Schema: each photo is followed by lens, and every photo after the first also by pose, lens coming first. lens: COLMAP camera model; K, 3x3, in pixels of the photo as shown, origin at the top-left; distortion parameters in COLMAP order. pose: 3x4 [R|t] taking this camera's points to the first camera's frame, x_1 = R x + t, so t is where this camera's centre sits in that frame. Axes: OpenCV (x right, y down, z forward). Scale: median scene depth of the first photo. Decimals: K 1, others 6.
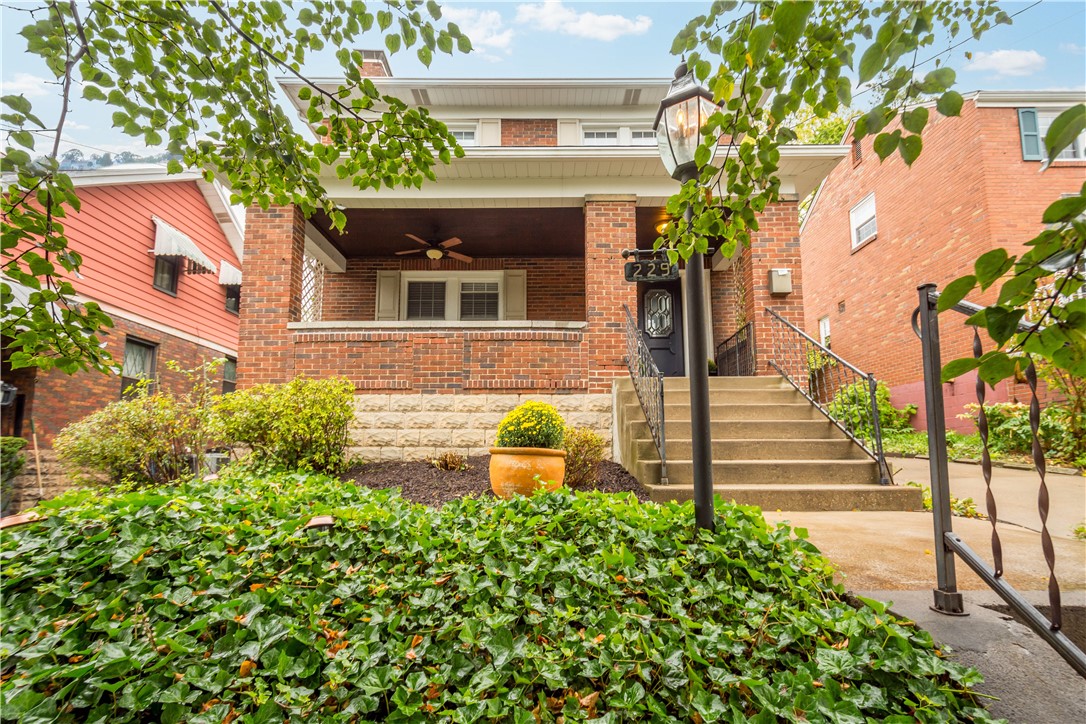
lens RADIAL K [[440.9, 0, 542.0], [0, 440.9, 359.9], [0, 0, 1]] dist [0.006323, 0.000033]
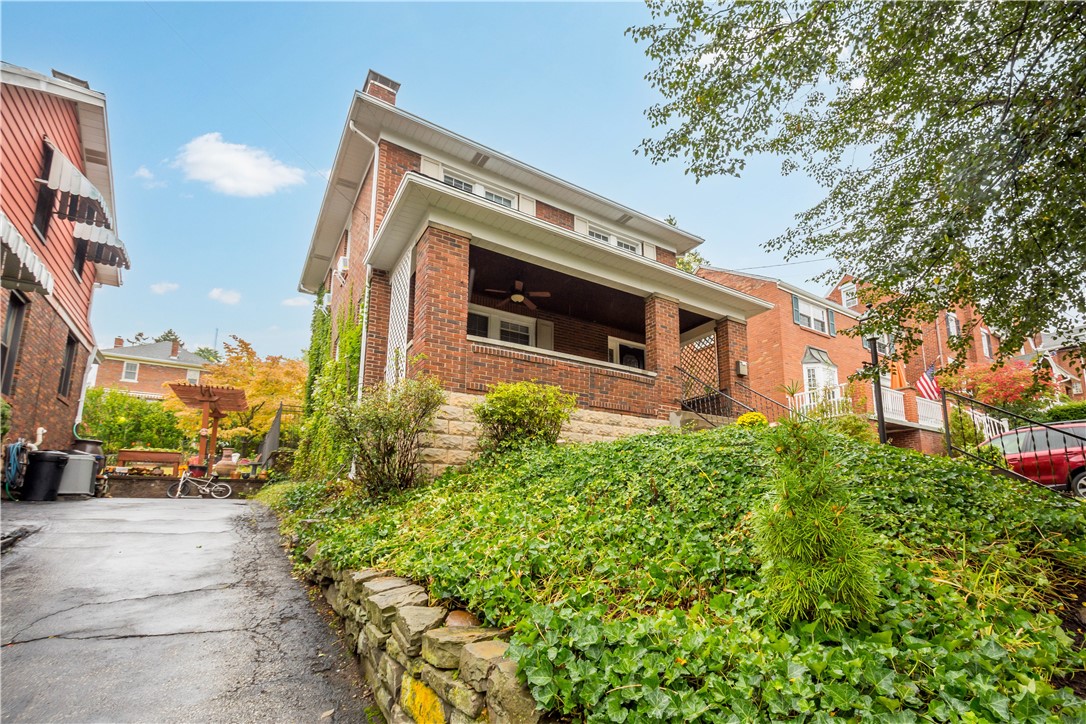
lens RADIAL K [[477.6, 0, 545.1], [0, 477.6, 363.5], [0, 0, 1]] dist [0.006861, -0.001201]
pose [[0.854234, 0.168722, 0.491749, -1.019288], [-0.116266, 0.983916, -0.135618, 0.147443], [-0.506722, 0.058676, 0.860111, -0.242559]]
